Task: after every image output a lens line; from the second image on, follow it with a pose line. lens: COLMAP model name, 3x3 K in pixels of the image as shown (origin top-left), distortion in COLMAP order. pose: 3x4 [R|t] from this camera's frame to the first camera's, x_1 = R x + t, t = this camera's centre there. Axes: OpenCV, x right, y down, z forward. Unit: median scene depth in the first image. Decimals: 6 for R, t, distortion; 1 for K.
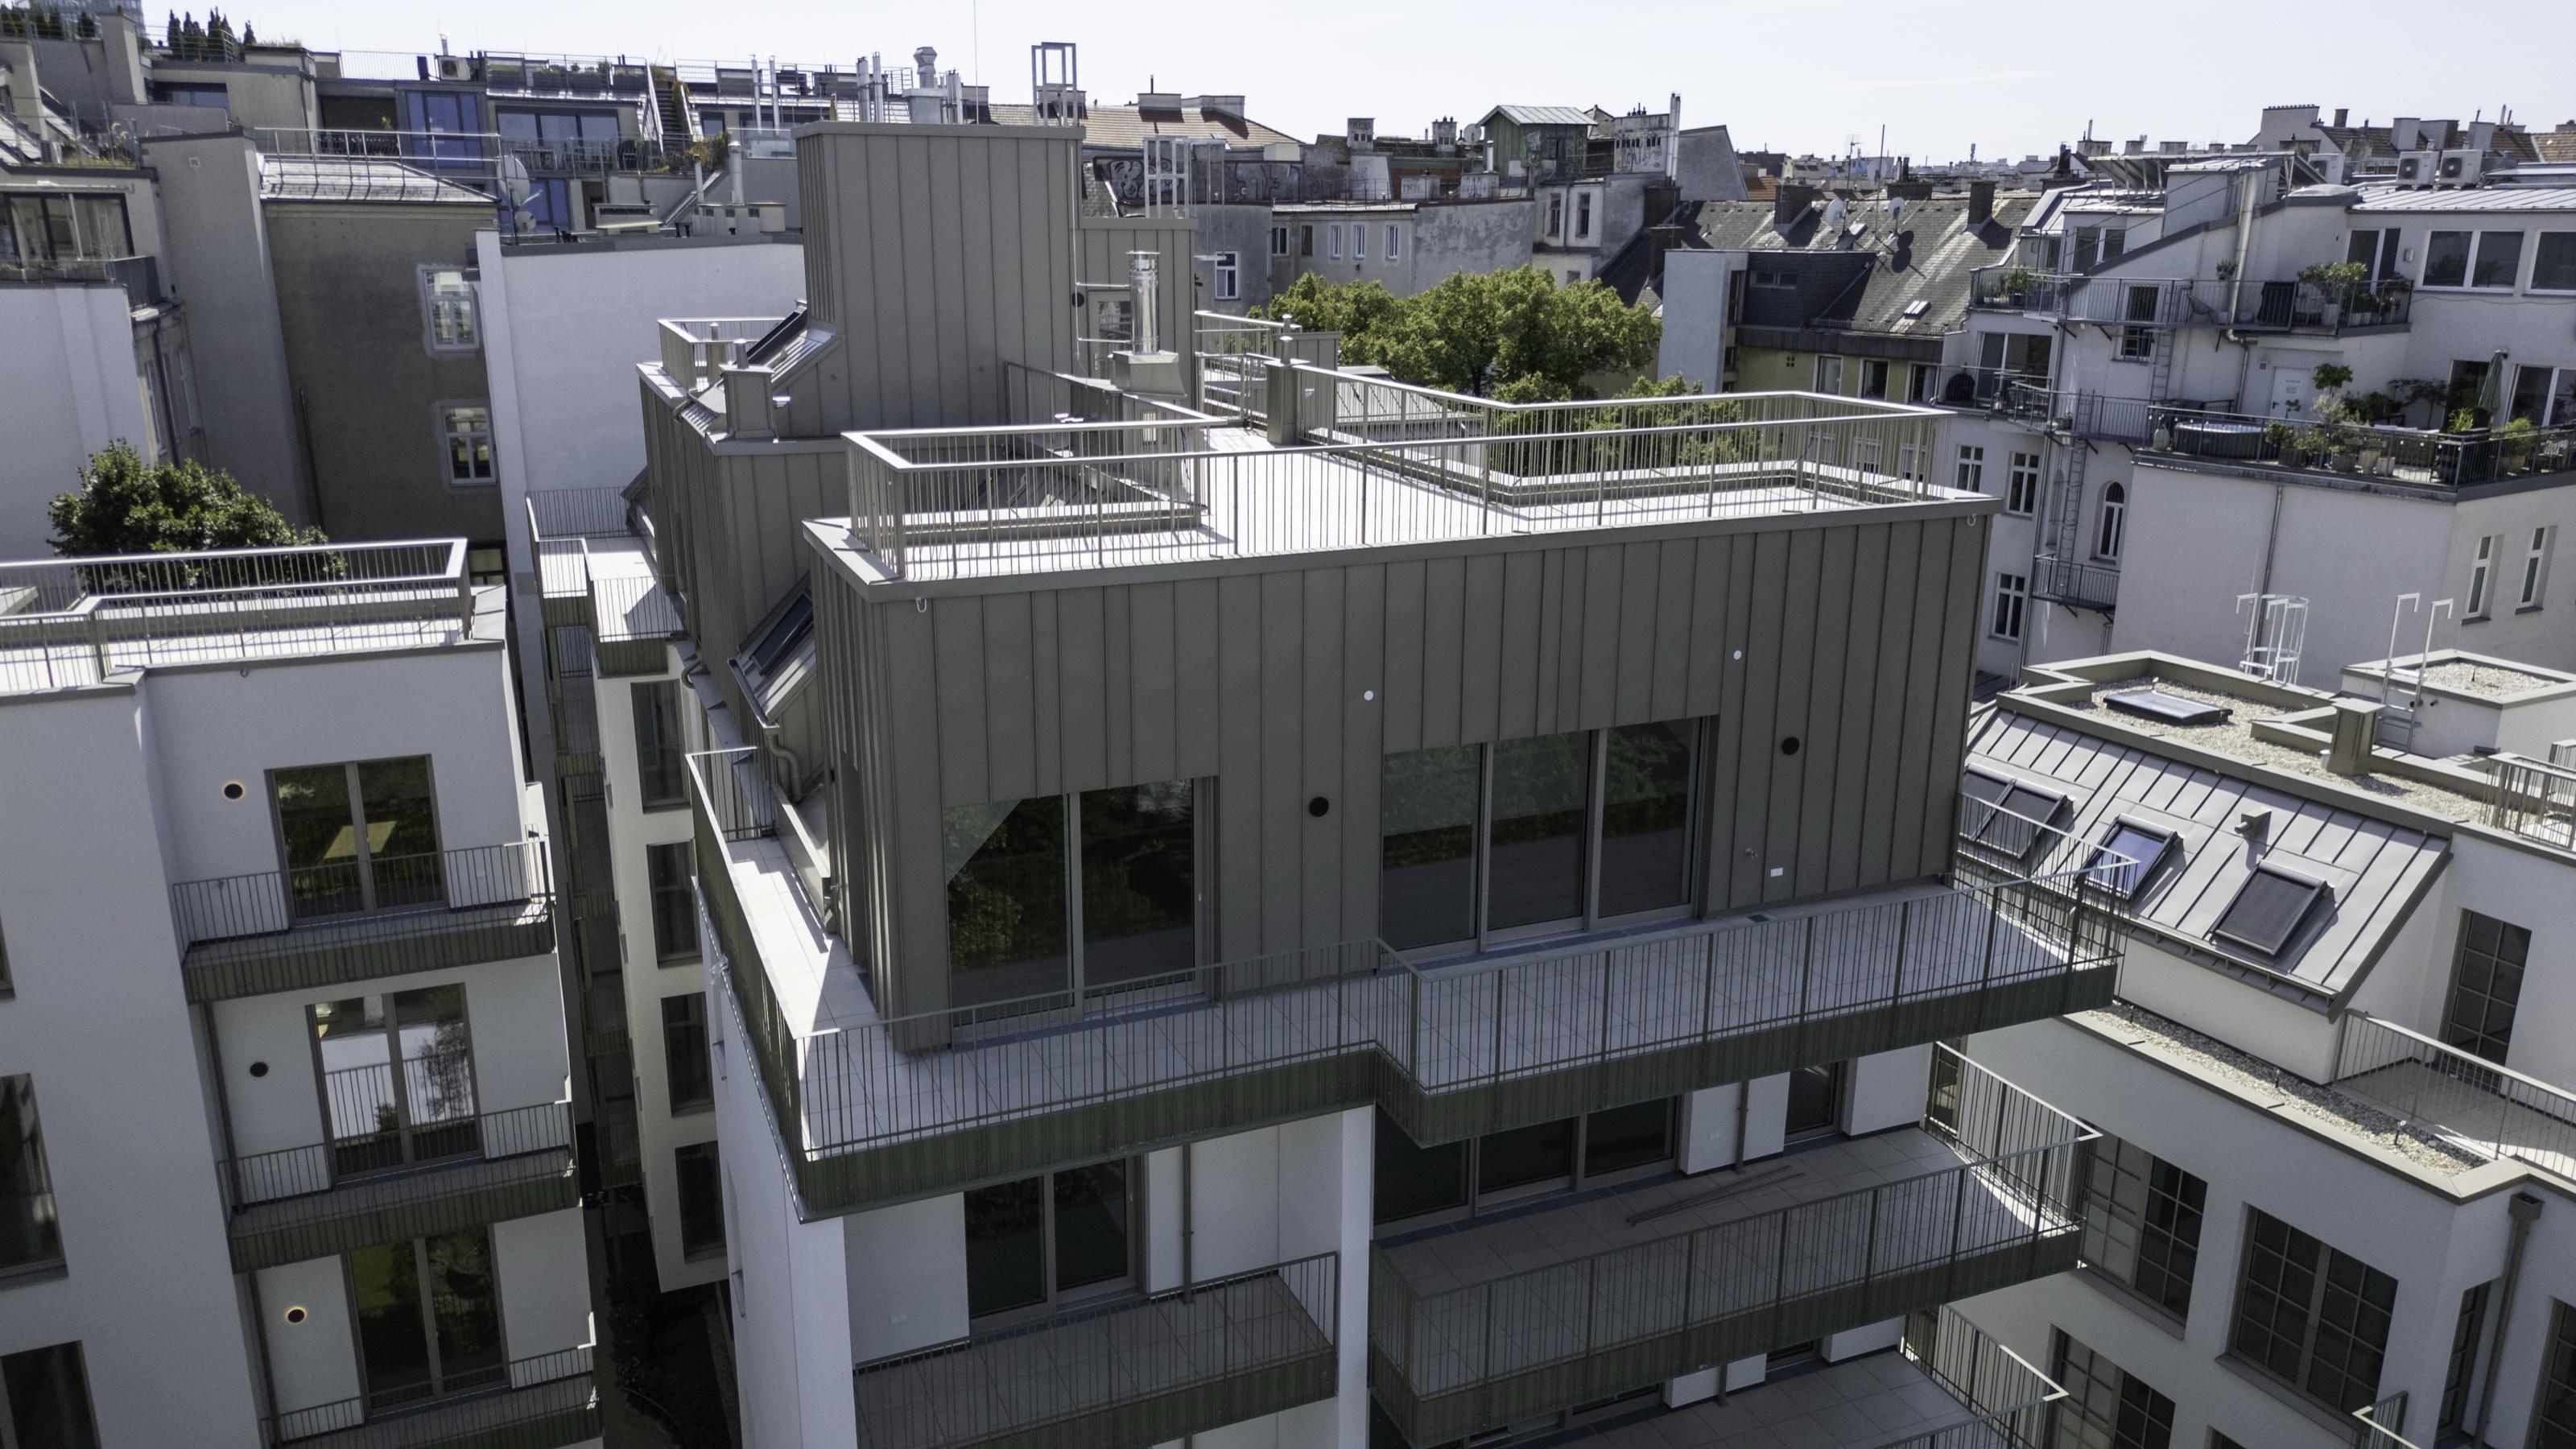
lens RADIAL K [[1806.5, 0, 1273.9], [0, 1806.5, 717.7], [0, 0, 1]] dist [0.069109, -0.056718]
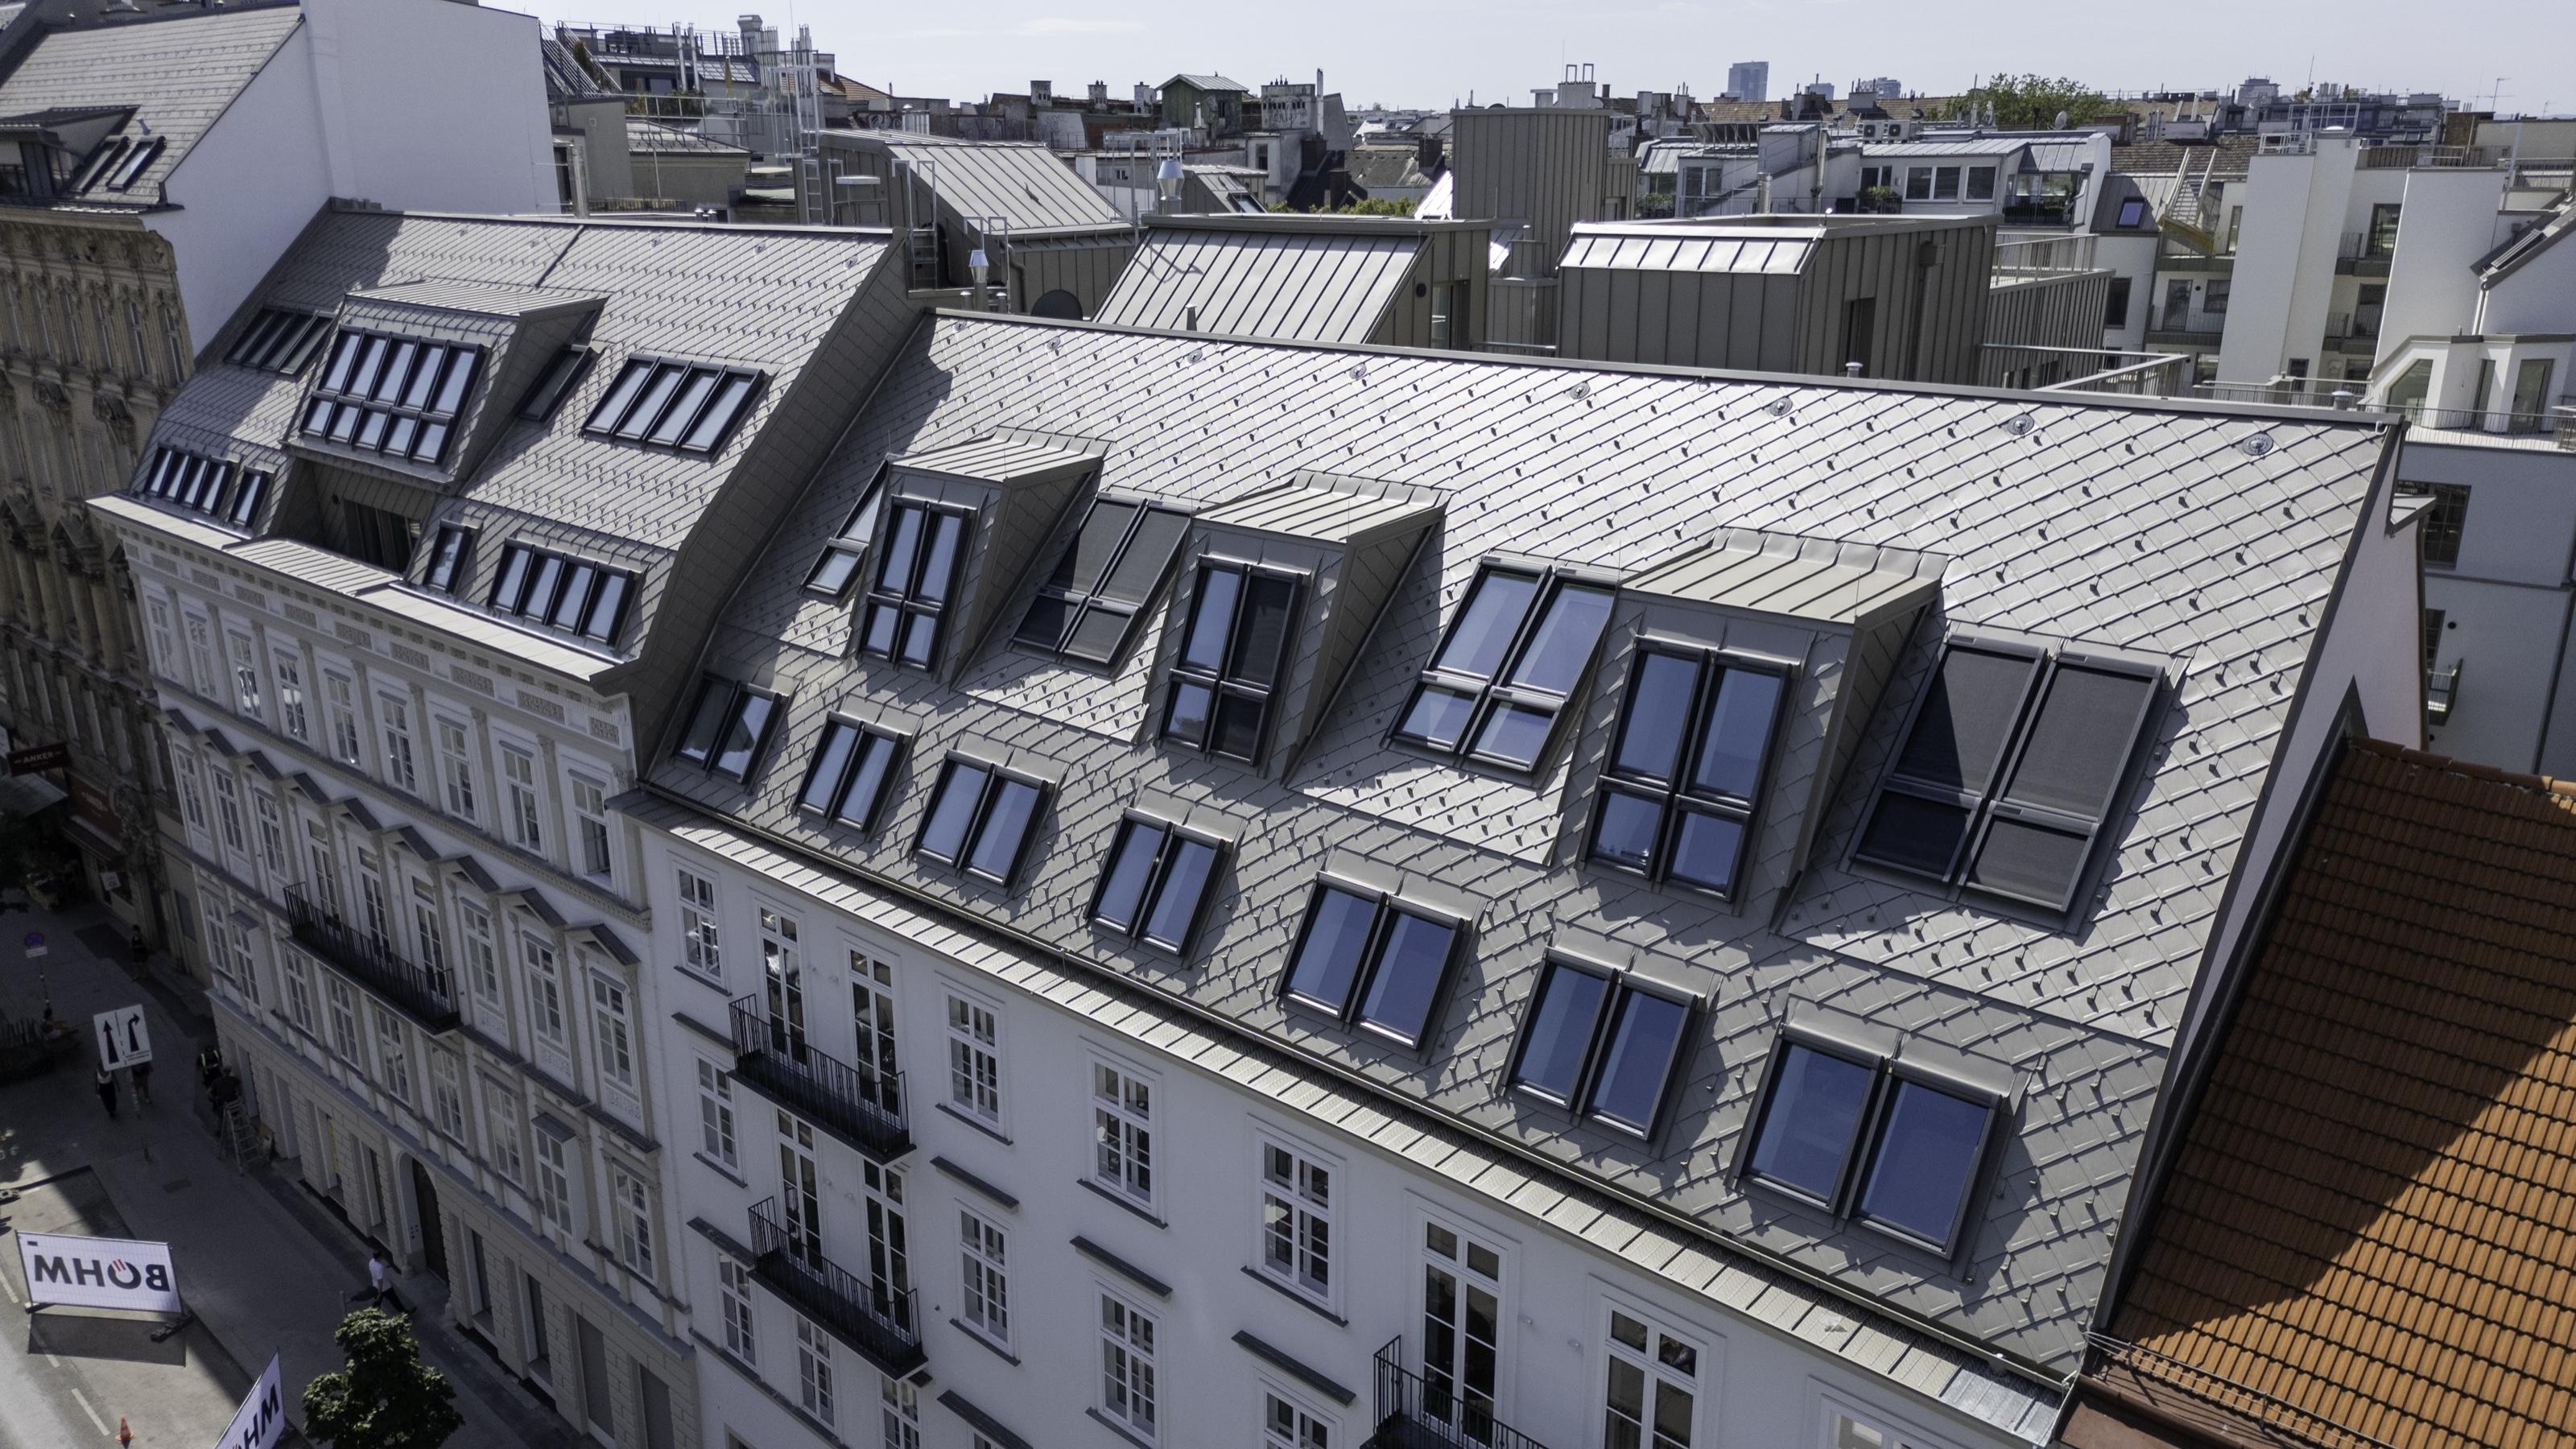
lens RADIAL K [[1806.5, 0, 1273.9], [0, 1806.5, 717.7], [0, 0, 1]] dist [0.069109, -0.056718]
pose [[0.898578, -0.132368, 0.418374, -0.796287], [0.121586, 0.991194, 0.052460, 0.098629], [-0.421634, 0.003729, 0.906758, -0.350135]]
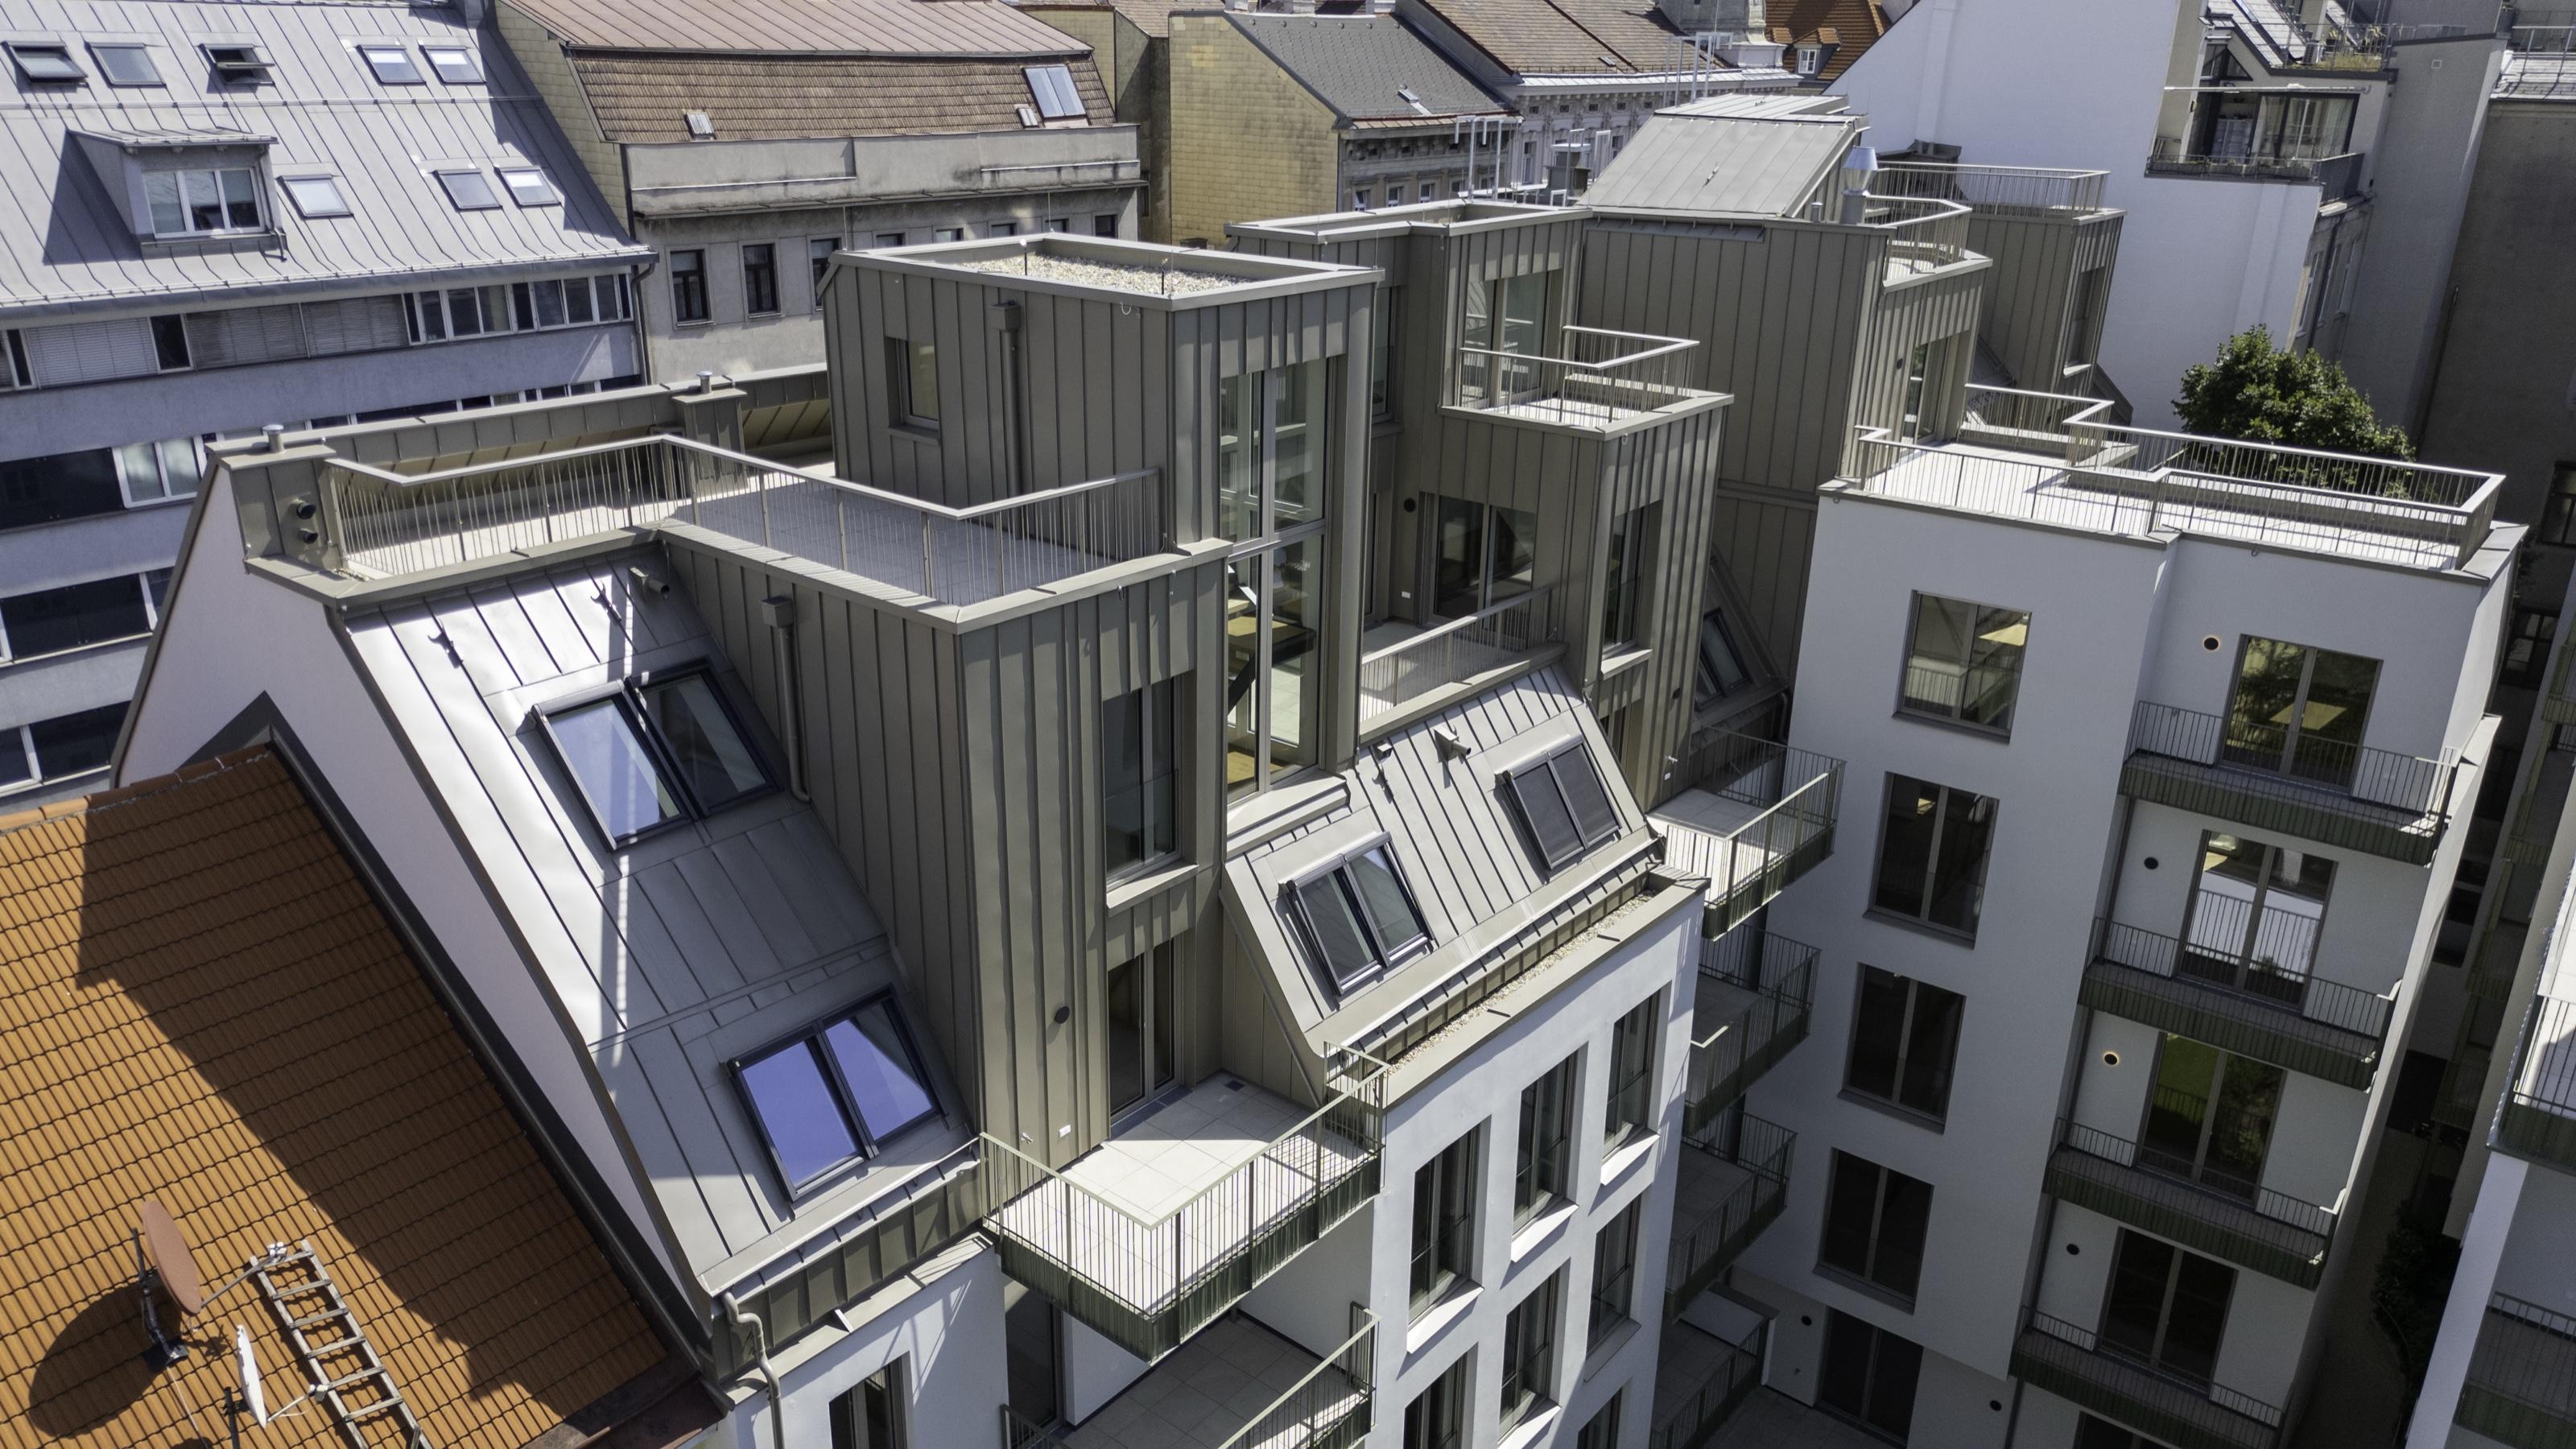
lens RADIAL K [[1806.5, 0, 1273.9], [0, 1806.5, 717.7], [0, 0, 1]] dist [0.069109, -0.056718]
pose [[0.482060, 0.313359, -0.818184, 0.080753], [-0.246896, 0.944592, 0.216306, -0.012824], [0.840631, 0.097733, 0.532717, -0.094081]]
